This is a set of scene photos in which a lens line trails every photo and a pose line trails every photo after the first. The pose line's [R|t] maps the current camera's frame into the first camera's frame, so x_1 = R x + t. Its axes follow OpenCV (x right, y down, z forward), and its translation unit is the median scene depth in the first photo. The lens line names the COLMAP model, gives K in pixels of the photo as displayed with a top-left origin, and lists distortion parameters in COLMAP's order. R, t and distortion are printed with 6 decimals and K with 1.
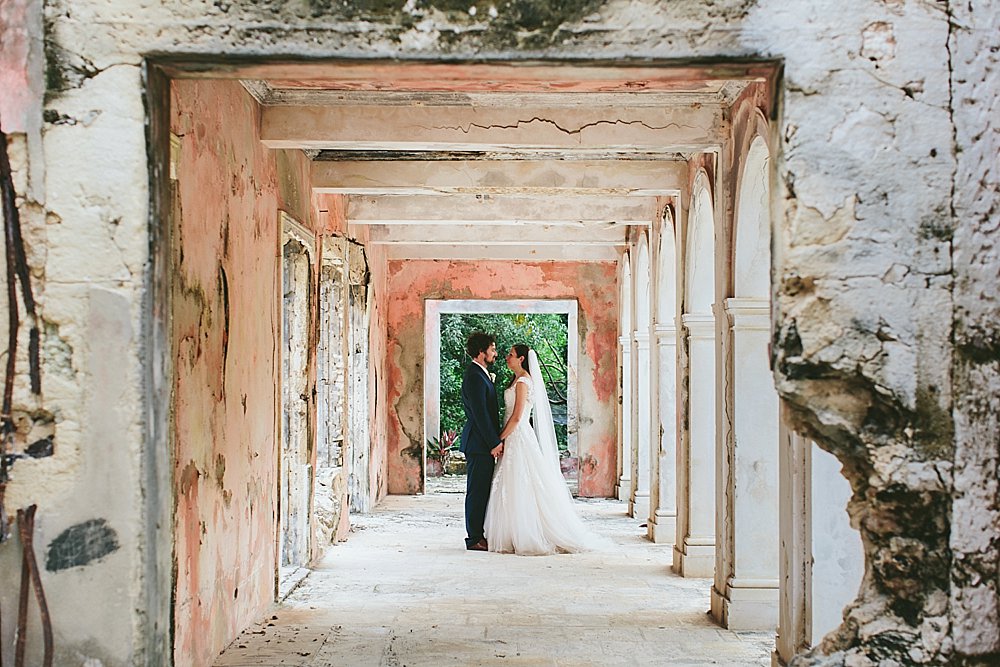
lens RADIAL K [[1443.2, 0, 500.0], [0, 1443.2, 333.9], [0, 0, 1]] dist [0.009707, 0.000000]
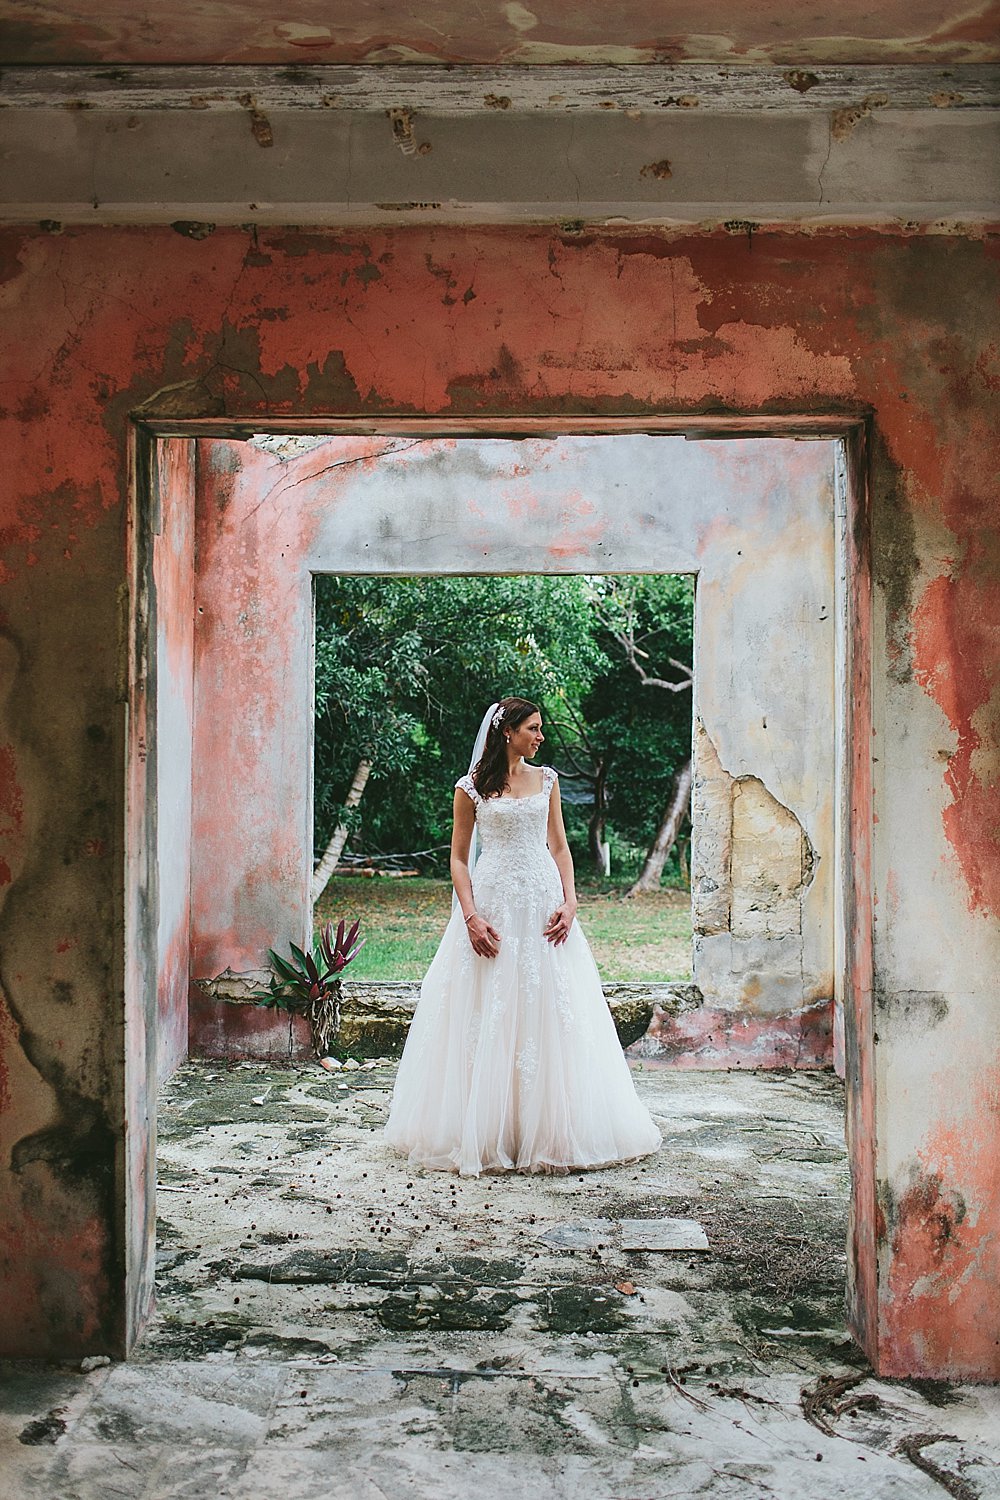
lens RADIAL K [[1510.2, 0, 500.2], [0, 1510.2, 745.9], [0, 0, 1]] dist [0.001186, 0.000000]
pose [[0.999976, 0.002045, 0.006619, -0.000320], [-0.002285, 0.999330, 0.036529, 0.015438], [-0.006540, -0.036543, 0.999311, 0.784194]]
